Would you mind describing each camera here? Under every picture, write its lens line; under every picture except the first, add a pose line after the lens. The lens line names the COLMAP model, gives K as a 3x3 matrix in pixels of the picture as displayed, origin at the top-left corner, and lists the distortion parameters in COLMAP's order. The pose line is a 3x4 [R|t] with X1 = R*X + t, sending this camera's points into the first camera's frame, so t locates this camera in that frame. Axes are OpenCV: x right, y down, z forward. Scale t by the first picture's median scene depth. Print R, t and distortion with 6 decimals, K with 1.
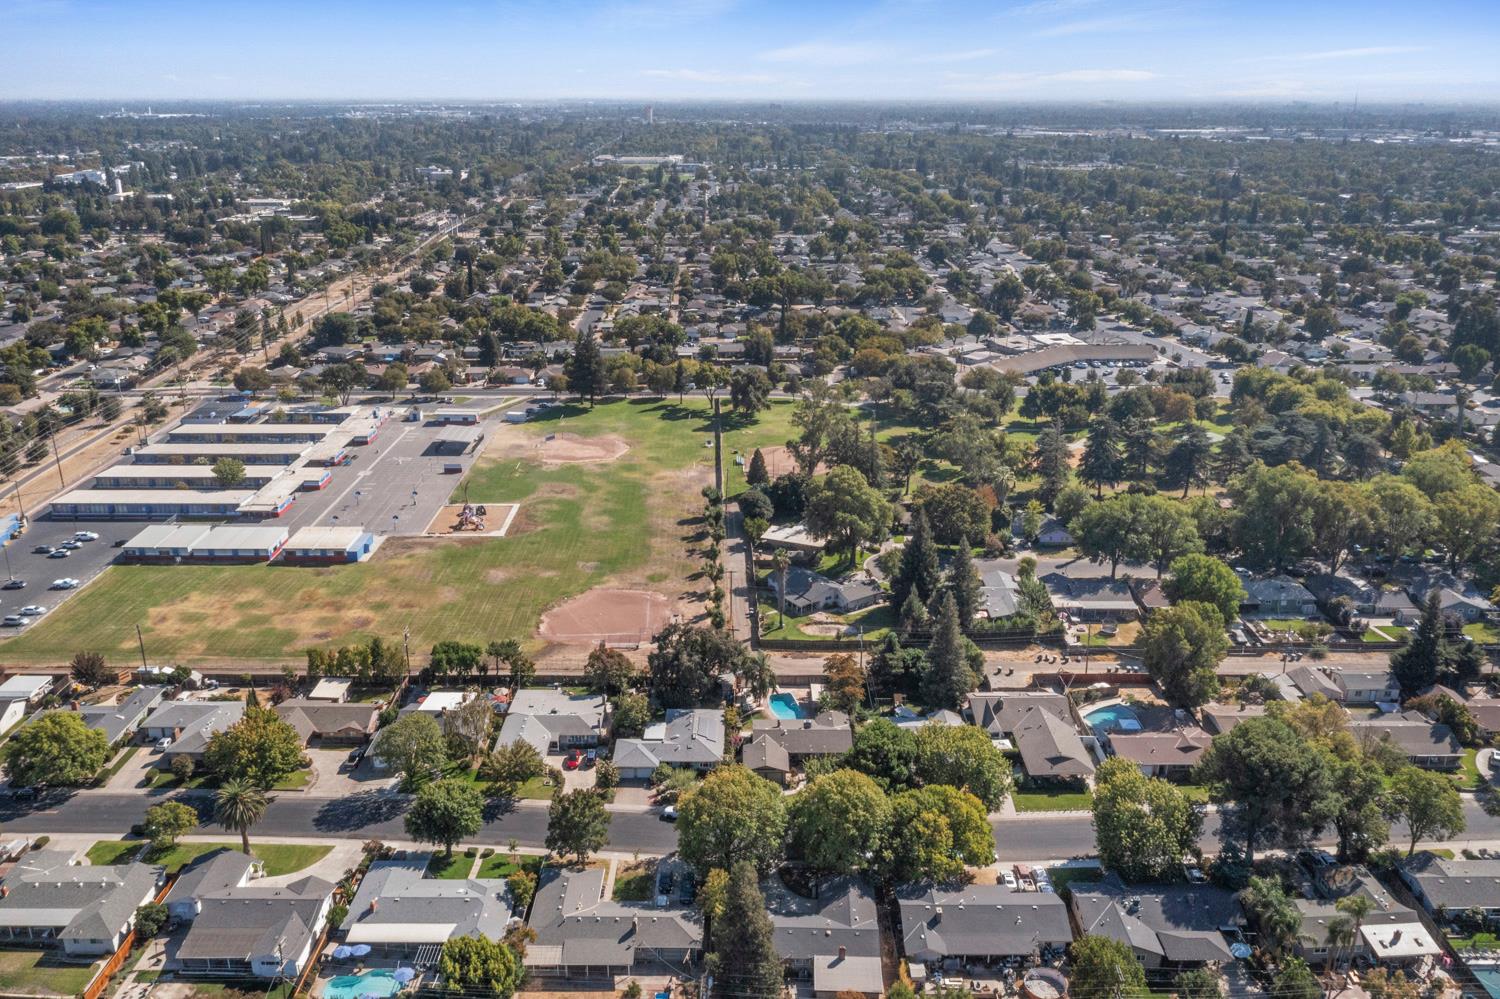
lens RADIAL K [[1177.2, 0, 751.5], [0, 1177.2, 507.6], [0, 0, 1]] dist [-0.009221, 0.005937]
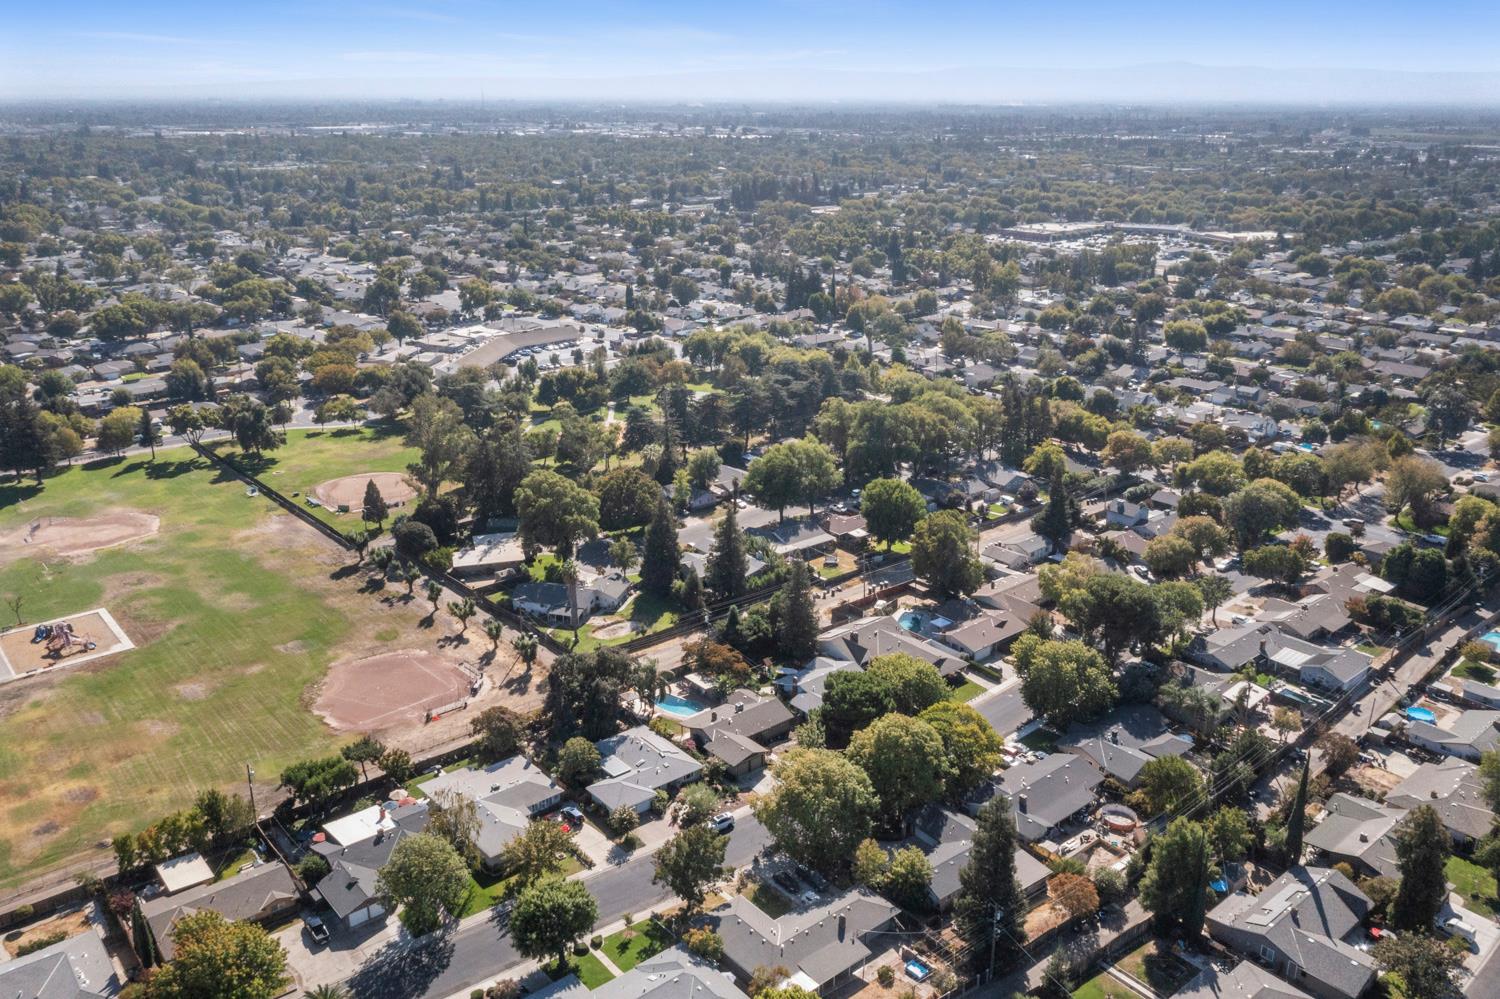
lens RADIAL K [[1177.2, 0, 760.7], [0, 1177.2, 494.7], [0, 0, 1]] dist [-0.009221, 0.005937]
pose [[0.763707, -0.206559, 0.611625, -0.397954], [0.211218, 0.975234, 0.065619, -0.043636], [-0.610032, 0.079073, 0.788422, 0.132050]]
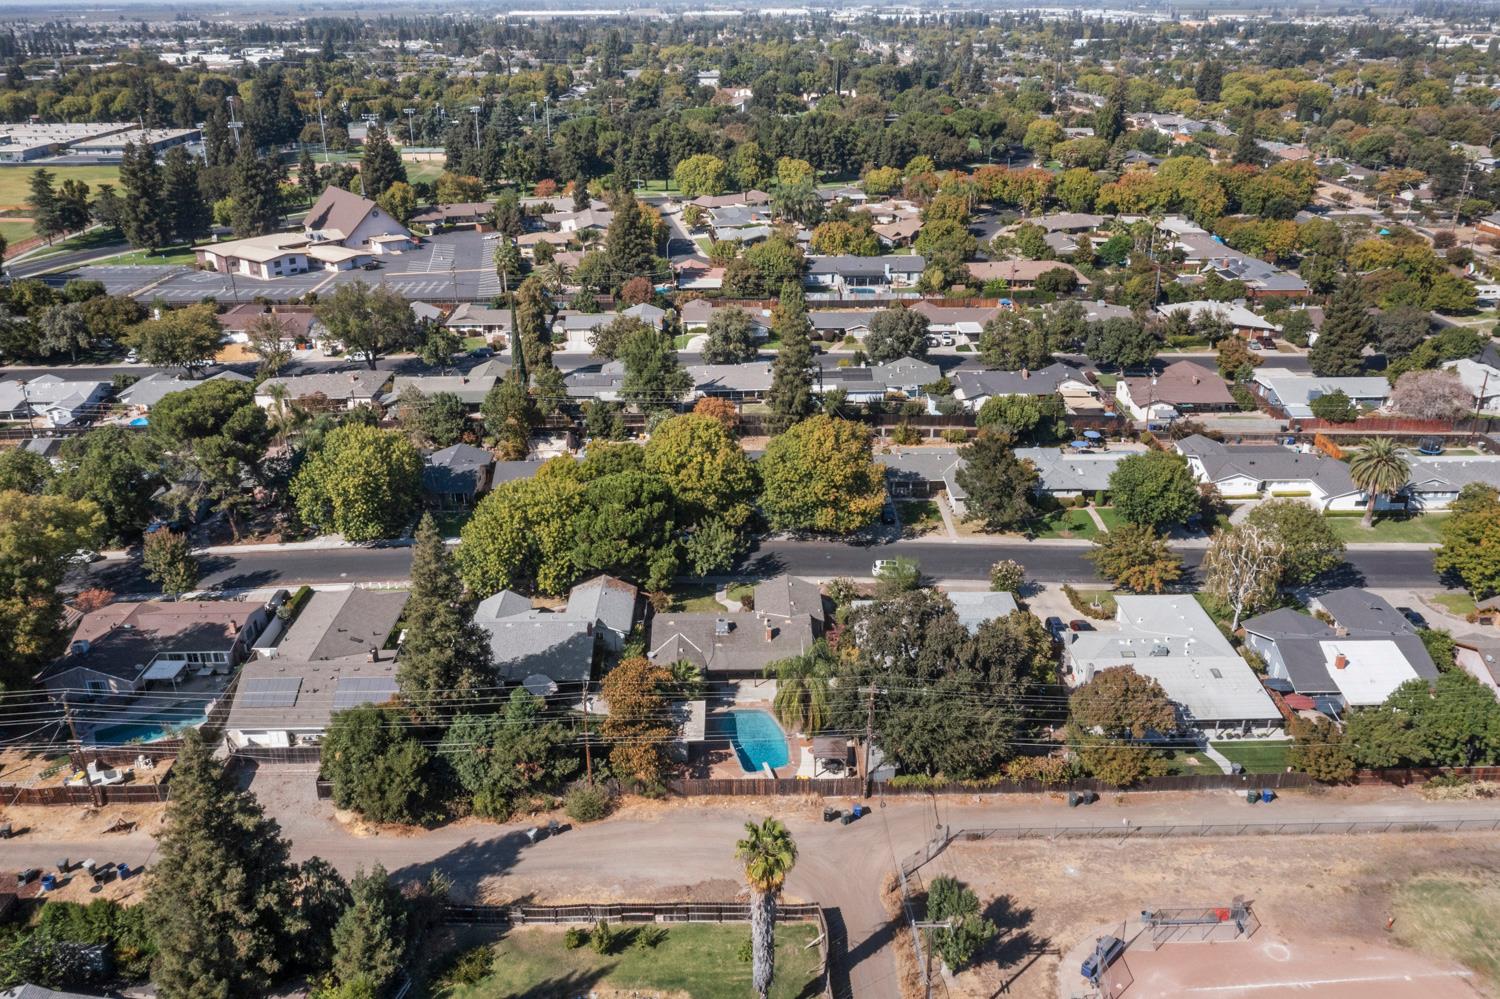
lens RADIAL K [[1177.2, 0, 740.4], [0, 1177.2, 493.2], [0, 0, 1]] dist [-0.009221, 0.005937]
pose [[-0.999937, 0.007750, -0.008097, 0.030809], [0.000261, 0.738326, 0.674444, -0.215094], [0.011205, 0.674400, -0.738281, 1.073656]]
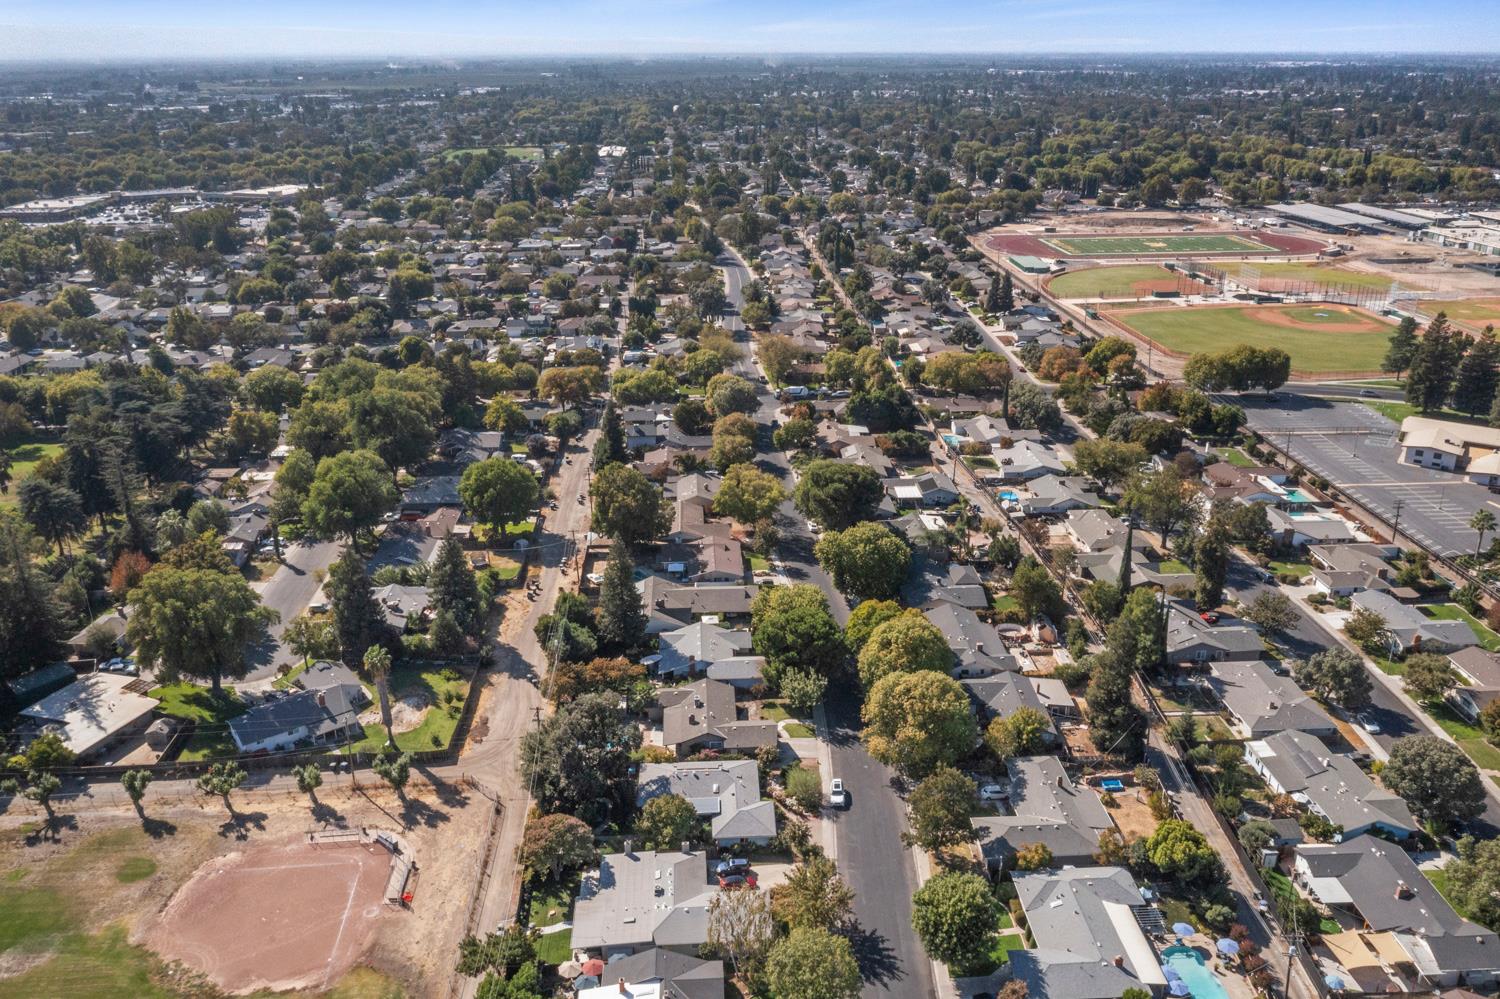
lens RADIAL K [[1177.2, 0, 744.5], [0, 1177.2, 501.0], [0, 0, 1]] dist [-0.009221, 0.005937]
pose [[-0.048219, -0.359788, 0.931787, -0.584874], [0.337893, 0.871997, 0.354187, -0.207293], [-0.939948, 0.331923, 0.079523, 0.639565]]
